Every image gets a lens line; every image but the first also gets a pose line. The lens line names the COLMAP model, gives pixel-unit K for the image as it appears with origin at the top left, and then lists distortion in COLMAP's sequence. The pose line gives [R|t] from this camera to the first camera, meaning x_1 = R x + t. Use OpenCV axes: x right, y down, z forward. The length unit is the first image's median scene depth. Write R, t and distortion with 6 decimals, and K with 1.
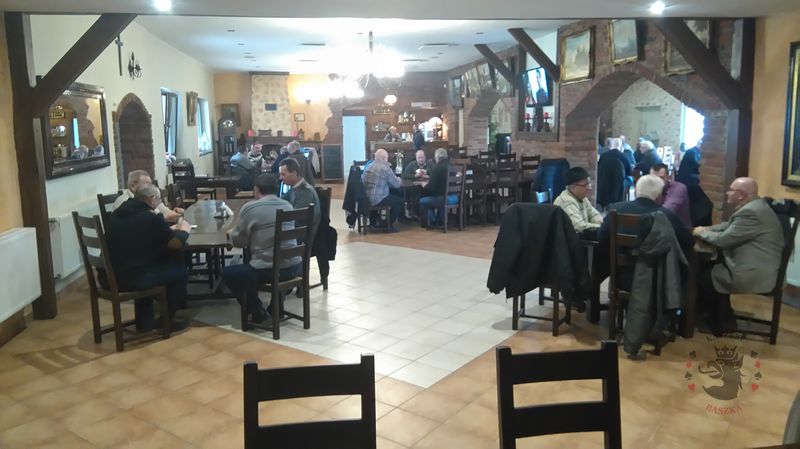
lens RADIAL K [[610.7, 0, 386.9], [0, 610.7, 217.0], [0, 0, 1]] dist [0.119236, -0.184374]
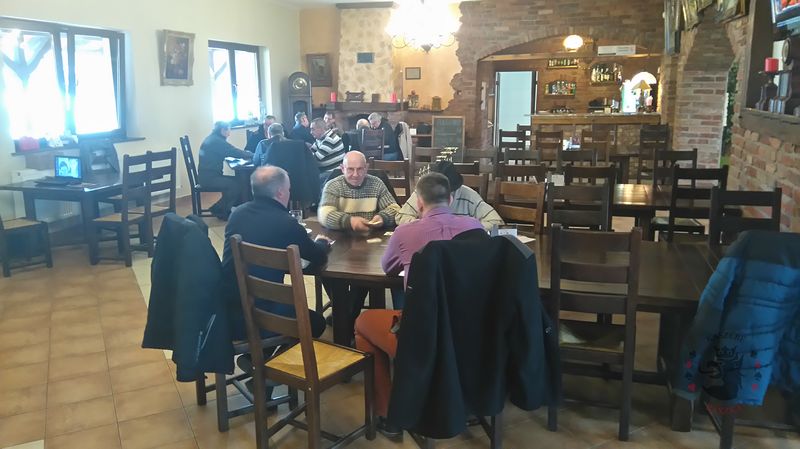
lens RADIAL K [[610.7, 0, 386.9], [0, 610.7, 217.0], [0, 0, 1]] dist [0.119236, -0.184374]
pose [[0.901787, 0.099655, -0.420533, 0.202679], [-0.072245, 0.994120, 0.080656, -0.097784], [0.426099, -0.042353, 0.903685, 0.624820]]
